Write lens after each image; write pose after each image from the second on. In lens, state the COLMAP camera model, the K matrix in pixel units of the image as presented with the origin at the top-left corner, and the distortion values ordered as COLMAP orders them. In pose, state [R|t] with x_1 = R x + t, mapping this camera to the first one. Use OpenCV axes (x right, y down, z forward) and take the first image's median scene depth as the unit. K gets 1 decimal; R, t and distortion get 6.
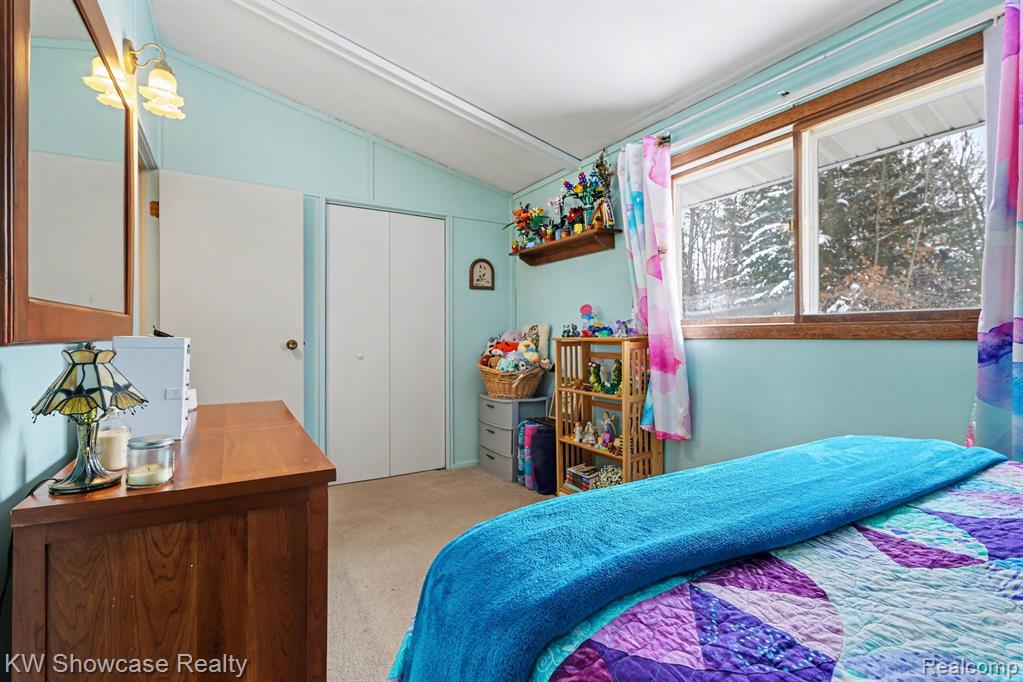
lens RADIAL K [[473.2, 0, 509.9], [0, 473.2, 337.5], [0, 0, 1]] dist [0.002178, -0.001944]
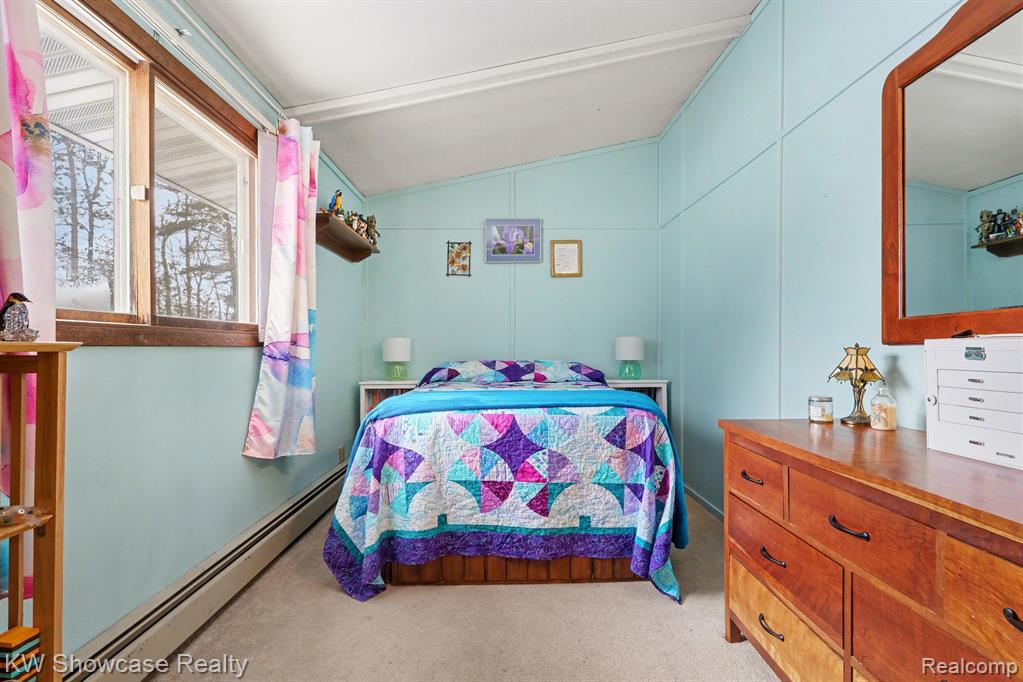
lens RADIAL K [[473.2, 0, 512.8], [0, 473.2, 340.2], [0, 0, 1]] dist [0.002178, -0.001944]
pose [[-0.485494, -0.003181, -0.874234, 1.394979], [-0.001162, 0.999995, -0.002993, 0.003266], [0.874239, -0.000437, -0.485495, 0.721439]]
